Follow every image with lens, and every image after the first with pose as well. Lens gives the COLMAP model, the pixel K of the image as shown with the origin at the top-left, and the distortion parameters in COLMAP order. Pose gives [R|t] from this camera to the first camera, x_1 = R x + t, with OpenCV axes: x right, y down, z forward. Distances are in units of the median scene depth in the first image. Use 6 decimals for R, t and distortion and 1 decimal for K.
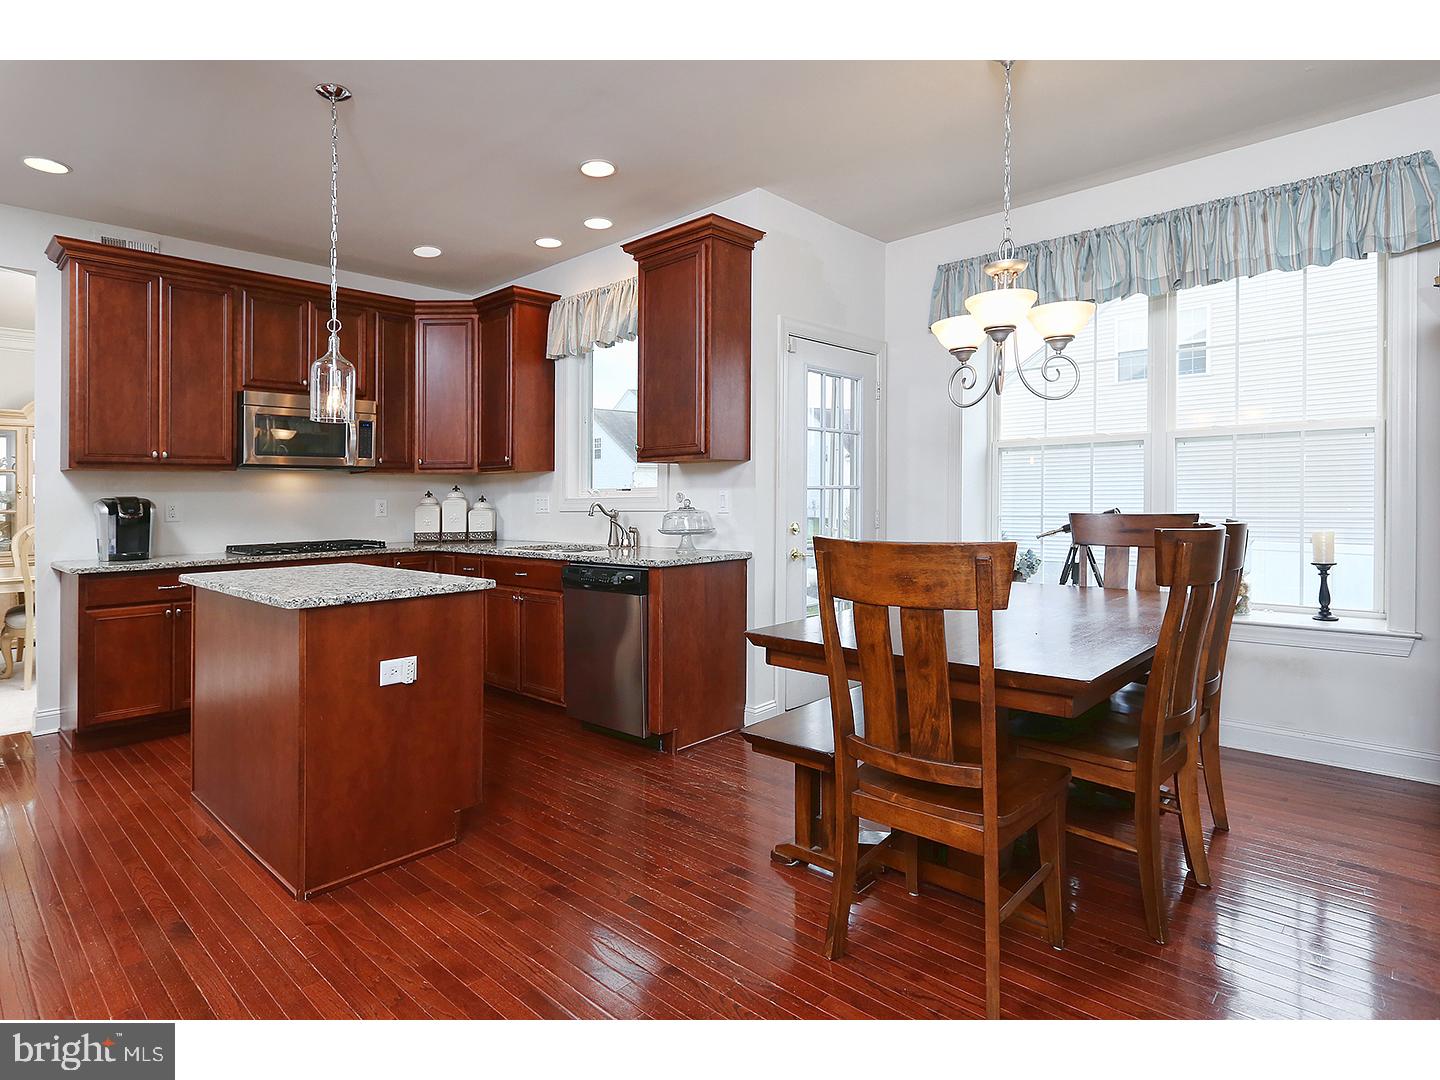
lens RADIAL K [[744.1, 0, 695.1], [0, 744.1, 486.4], [0, 0, 1]] dist [-0.001522, -0.000058]
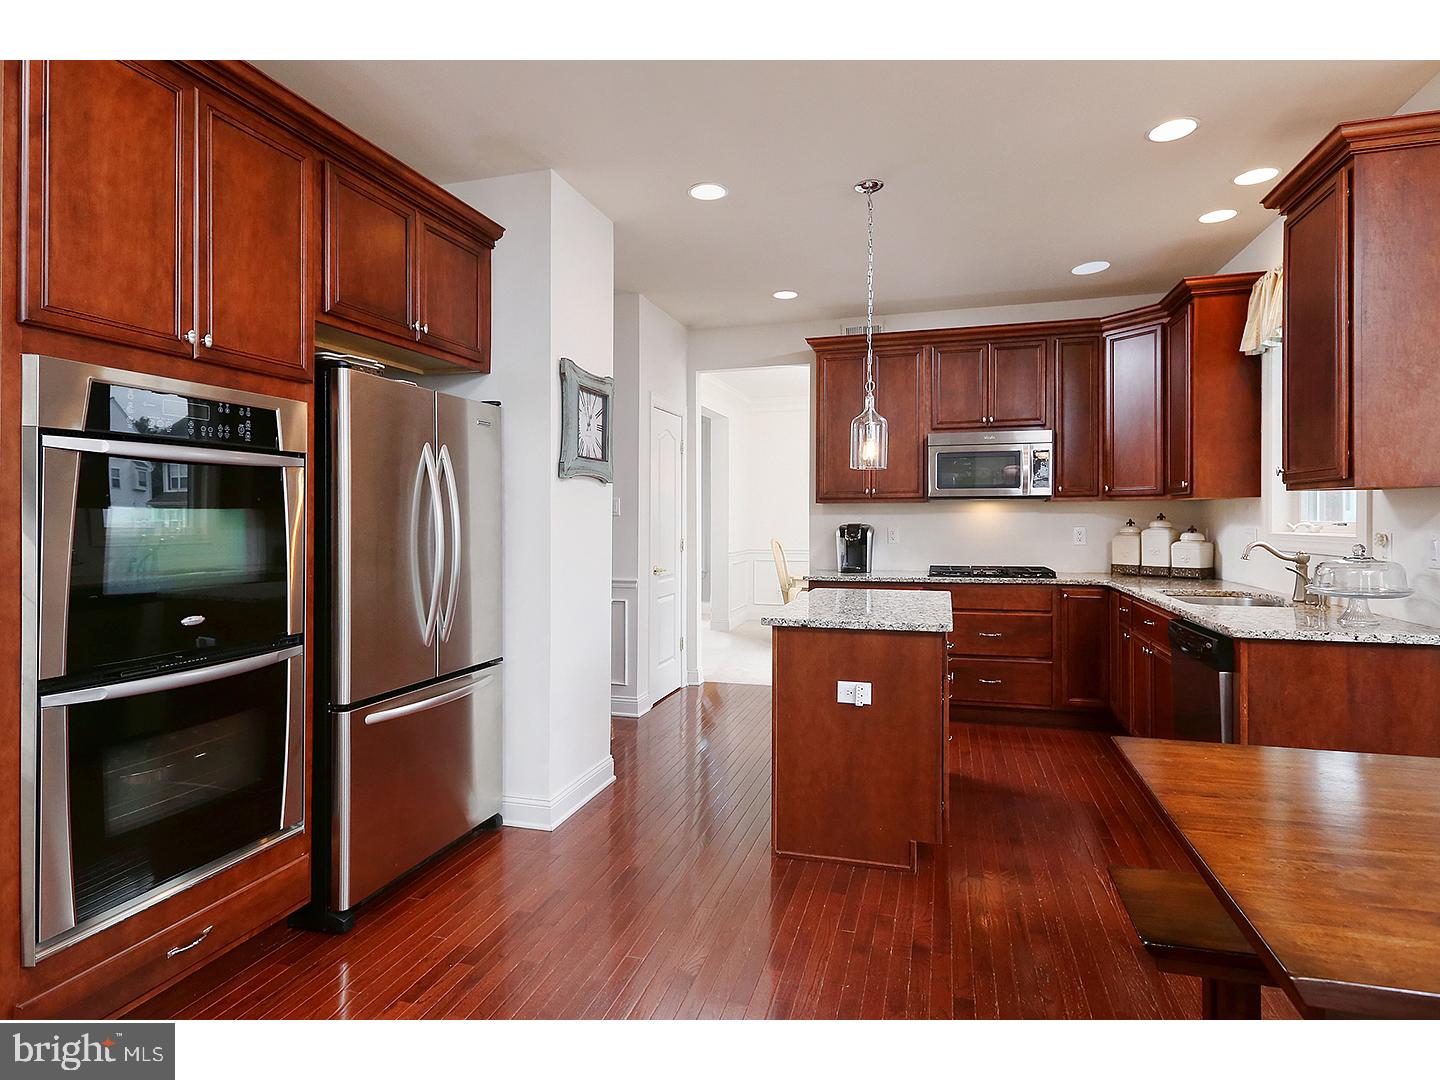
lens RADIAL K [[744.1, 0, 695.1], [0, 744.1, 486.4], [0, 0, 1]] dist [-0.001522, -0.000058]
pose [[0.483169, -0.027426, -0.875097, 0.237545], [0.008824, 0.999611, -0.026456, -0.018863], [0.875482, 0.005060, 0.483223, 0.117720]]
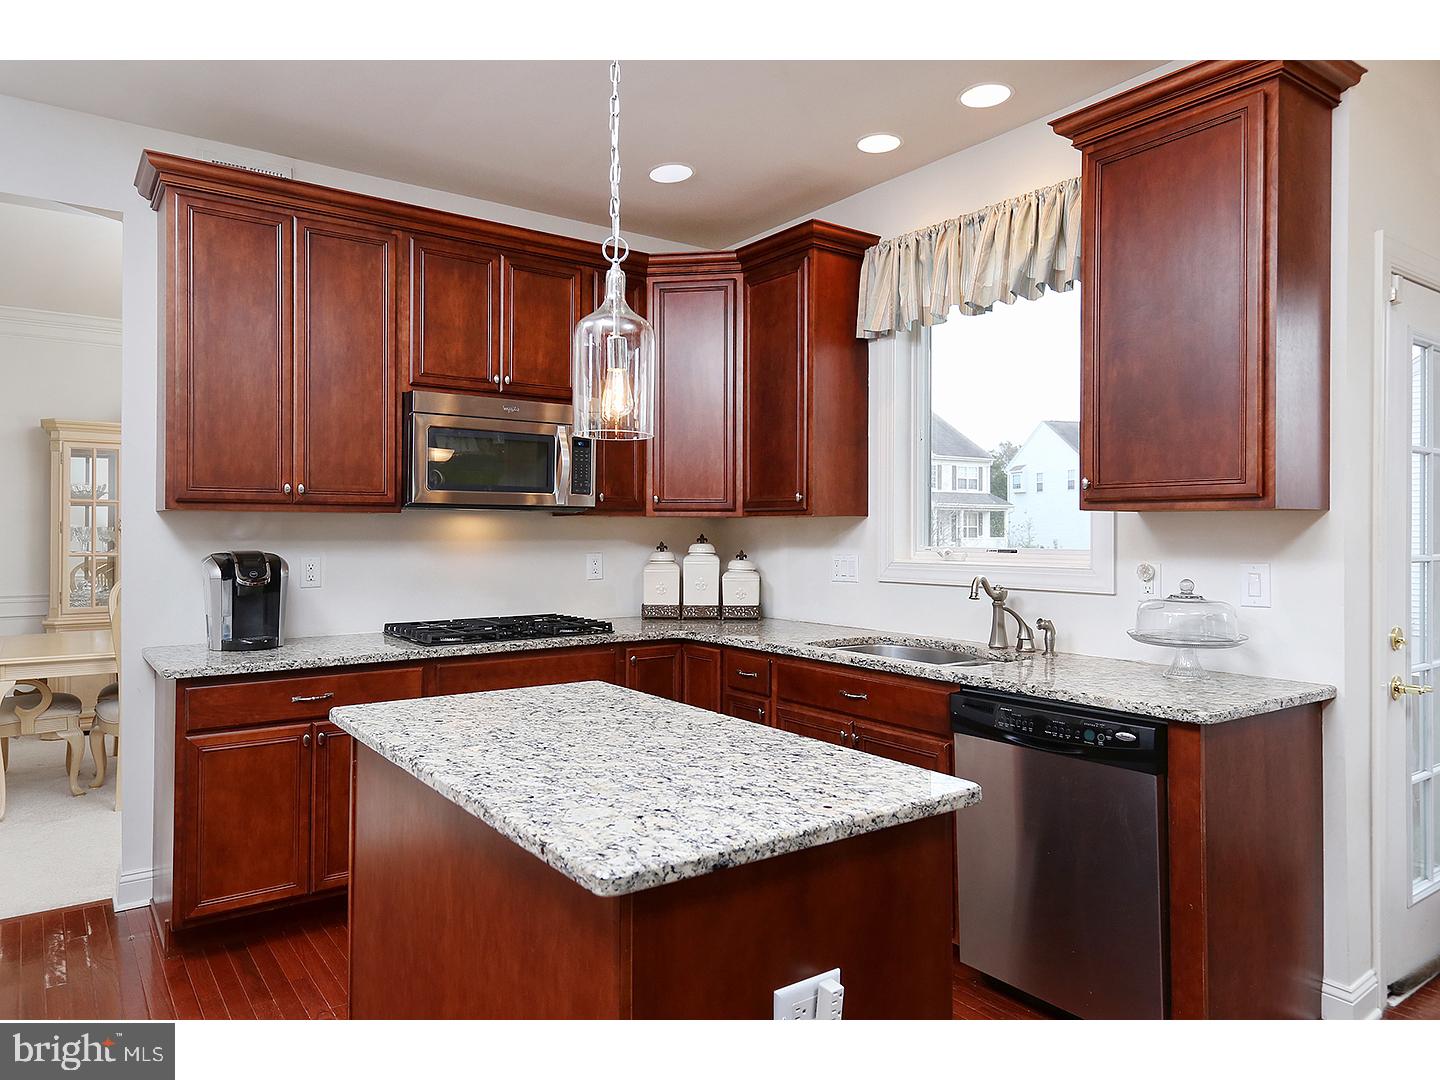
lens RADIAL K [[946.3, 0, 779.1], [0, 946.3, 532.9], [0, 0, 1]] dist [0.021276, -0.001959]
pose [[0.989306, 0.012964, -0.145275, -0.167135], [-0.011131, 0.999848, 0.013418, -0.018853], [0.145427, -0.011658, 0.989300, 0.221920]]
